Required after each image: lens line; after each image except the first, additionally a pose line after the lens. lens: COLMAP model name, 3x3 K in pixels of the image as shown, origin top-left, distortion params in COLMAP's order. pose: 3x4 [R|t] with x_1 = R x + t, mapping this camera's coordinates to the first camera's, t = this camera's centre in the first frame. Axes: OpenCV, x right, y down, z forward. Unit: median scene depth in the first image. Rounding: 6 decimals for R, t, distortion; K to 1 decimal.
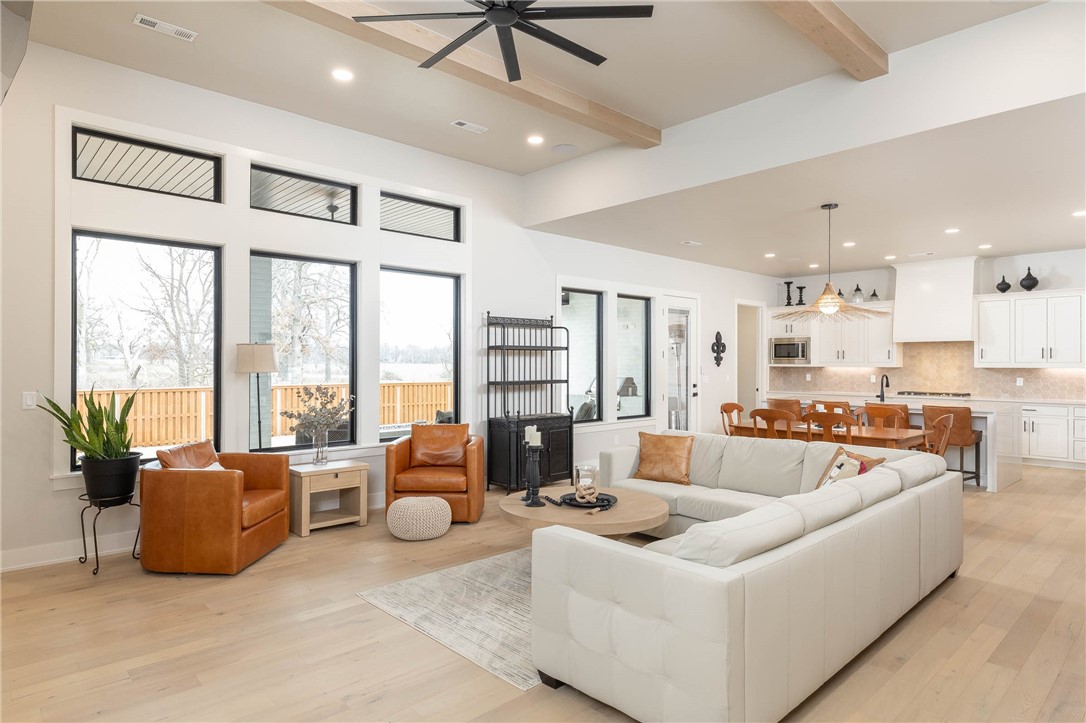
lens RADIAL K [[614.7, 0, 523.4], [0, 614.7, 363.5], [0, 0, 1]] dist [-0.010338, 0.005348]
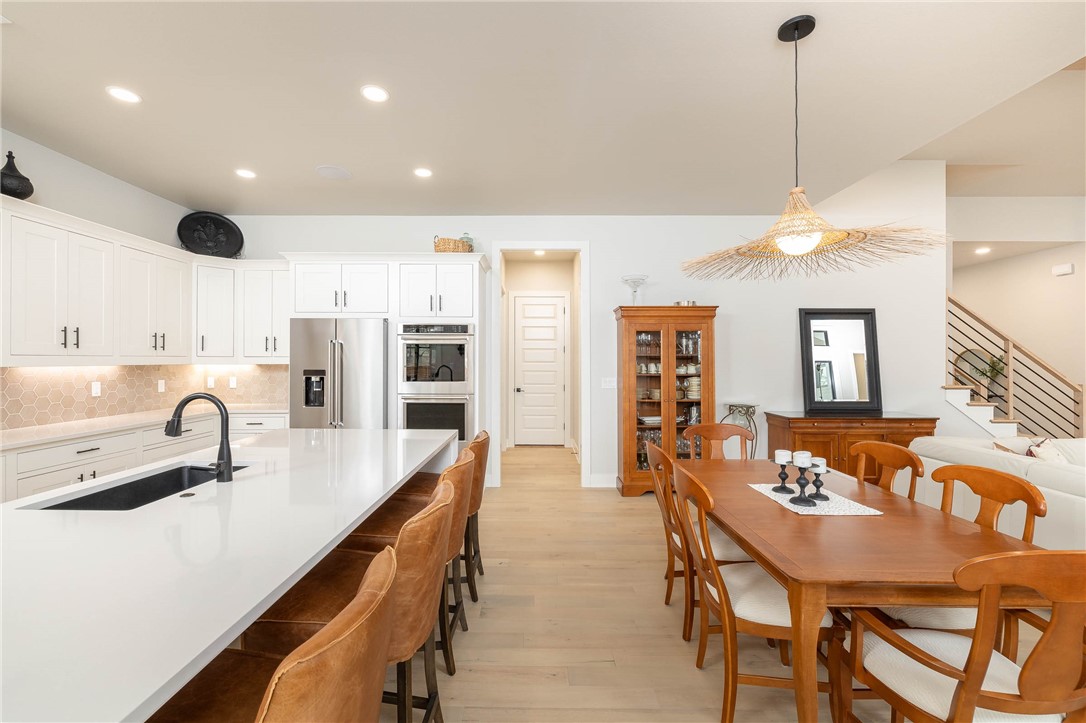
lens RADIAL K [[463.8, 0, 539.6], [0, 463.8, 359.1], [0, 0, 1]] dist [0.001240, -0.000259]
pose [[-0.750553, -0.002280, 0.660807, 0.281920], [-0.002549, 0.999997, 0.000556, 0.000040], [-0.660806, -0.001267, -0.750556, 0.972466]]
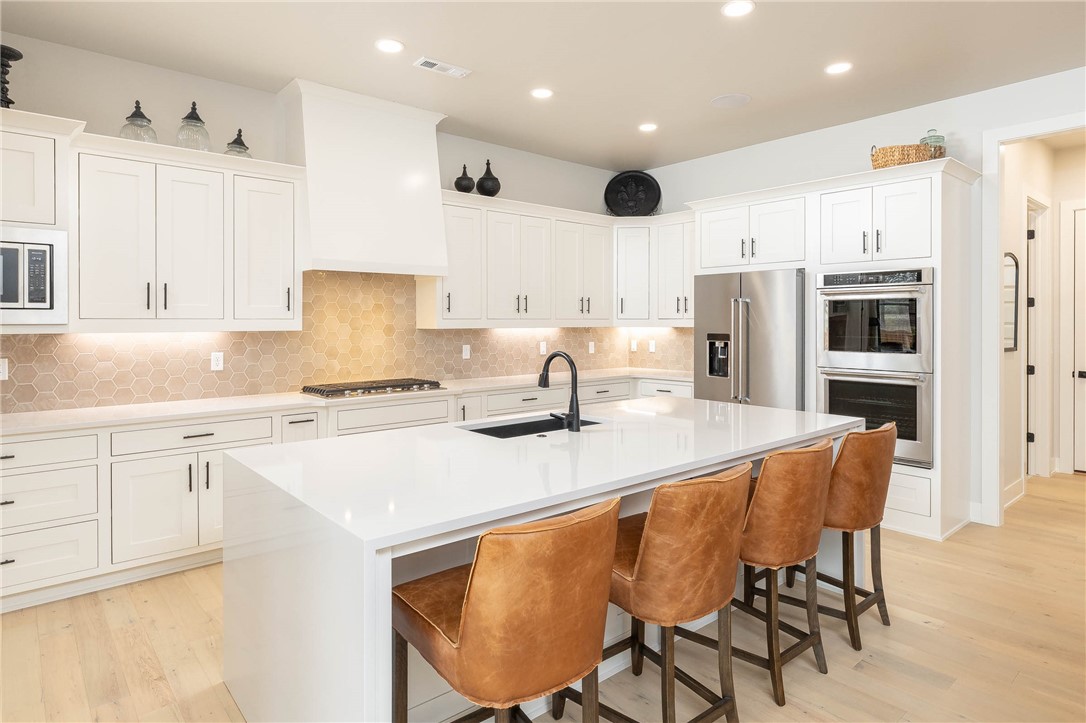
lens RADIAL K [[629.4, 0, 521.8], [0, 629.4, 324.6], [0, 0, 1]] dist [0.000963, 0.003585]
pose [[0.026125, -0.006445, 0.999638, 0.207660], [0.003114, 0.999975, 0.006366, -0.000283], [-0.999654, 0.002946, 0.026145, 0.926412]]
